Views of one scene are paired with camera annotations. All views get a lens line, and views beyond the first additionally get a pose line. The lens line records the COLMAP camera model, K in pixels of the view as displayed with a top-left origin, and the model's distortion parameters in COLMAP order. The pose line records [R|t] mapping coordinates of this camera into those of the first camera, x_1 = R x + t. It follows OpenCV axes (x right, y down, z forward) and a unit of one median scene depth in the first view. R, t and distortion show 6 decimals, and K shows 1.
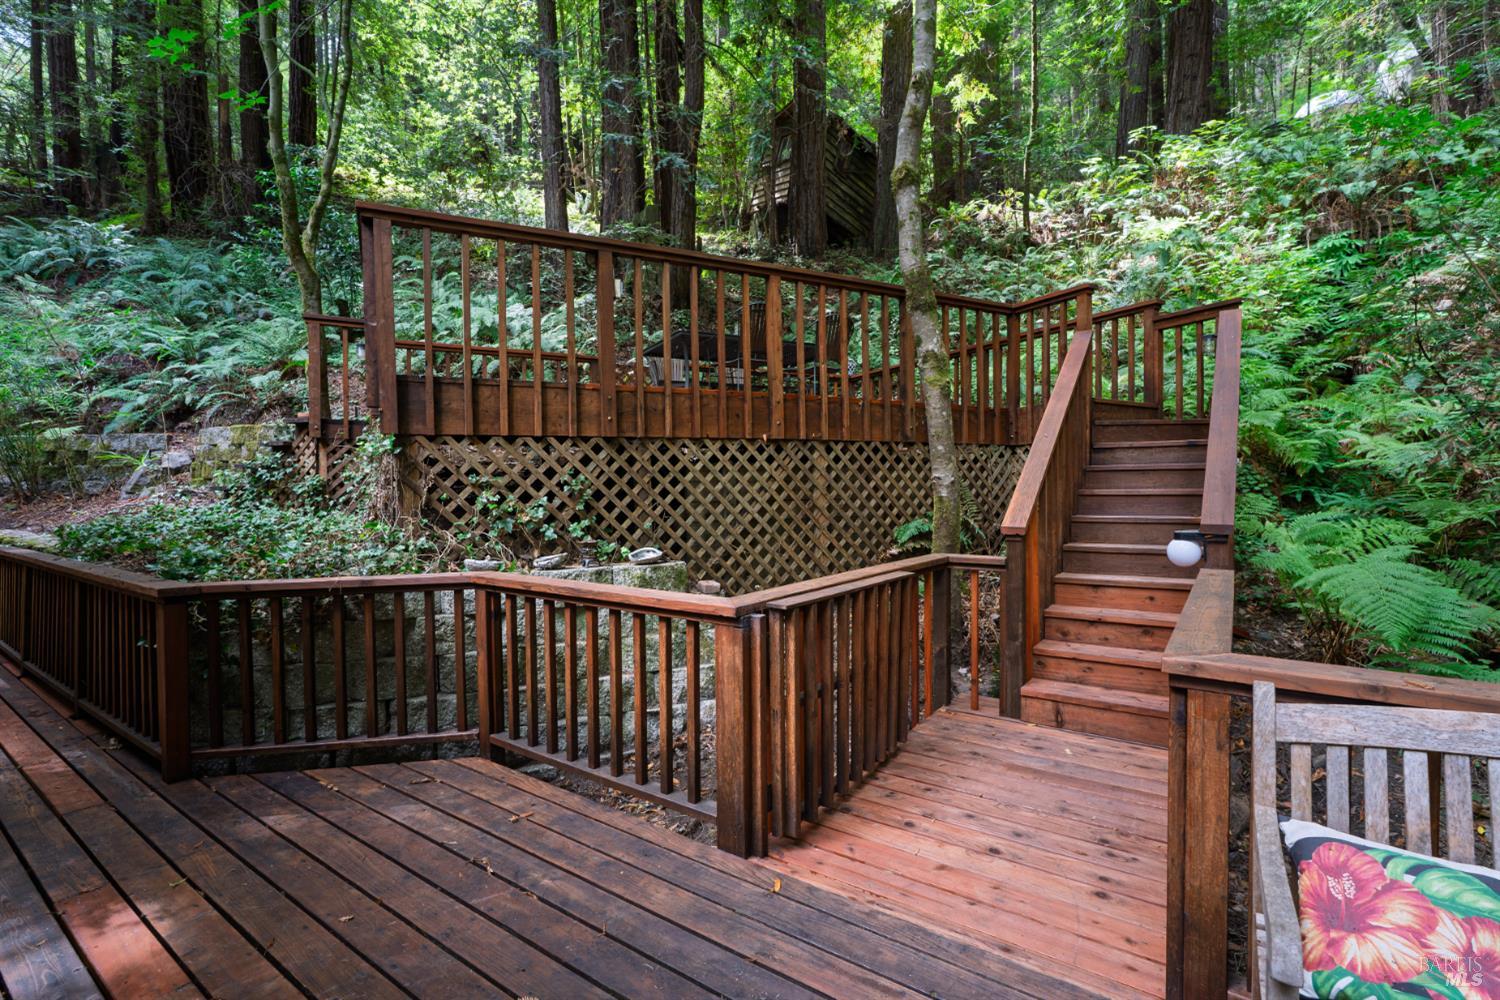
lens RADIAL K [[677.4, 0, 748.9], [0, 677.4, 495.9], [0, 0, 1]] dist [-0.000910, -0.000214]
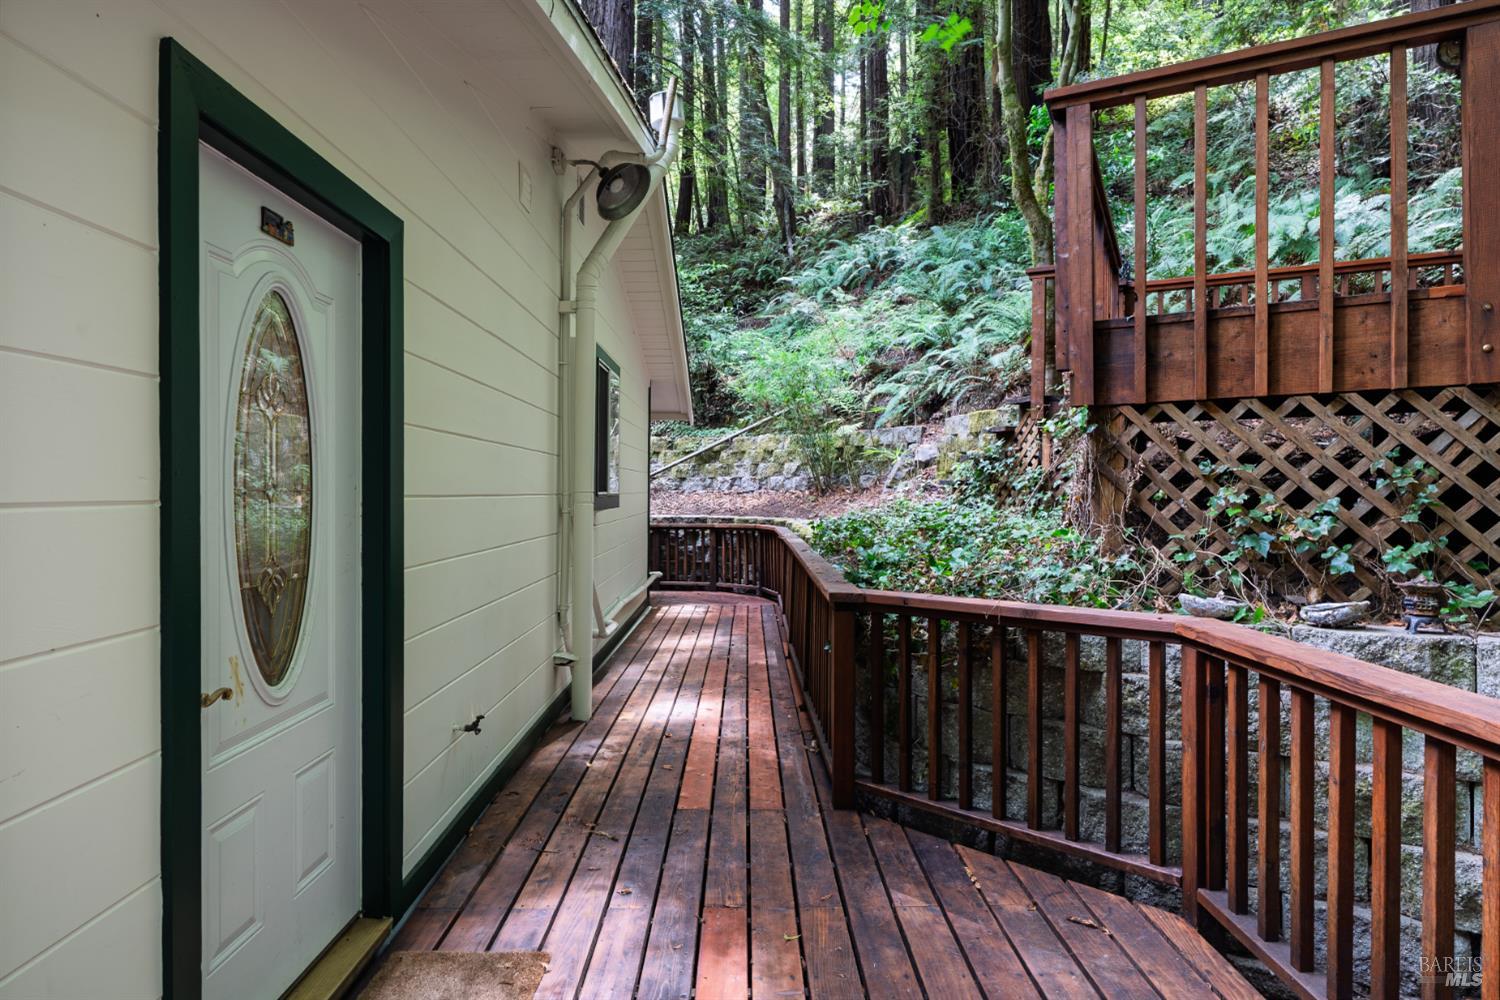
lens RADIAL K [[870.1, 0, 748.1], [0, 870.1, 497.6], [0, 0, 1]] dist [-0.000872, 0.003116]
pose [[0.577461, 0.015911, -0.816263, 0.013382], [-0.011558, 0.999869, 0.011313, -0.001706], [0.816337, 0.002902, 0.577569, 0.170682]]
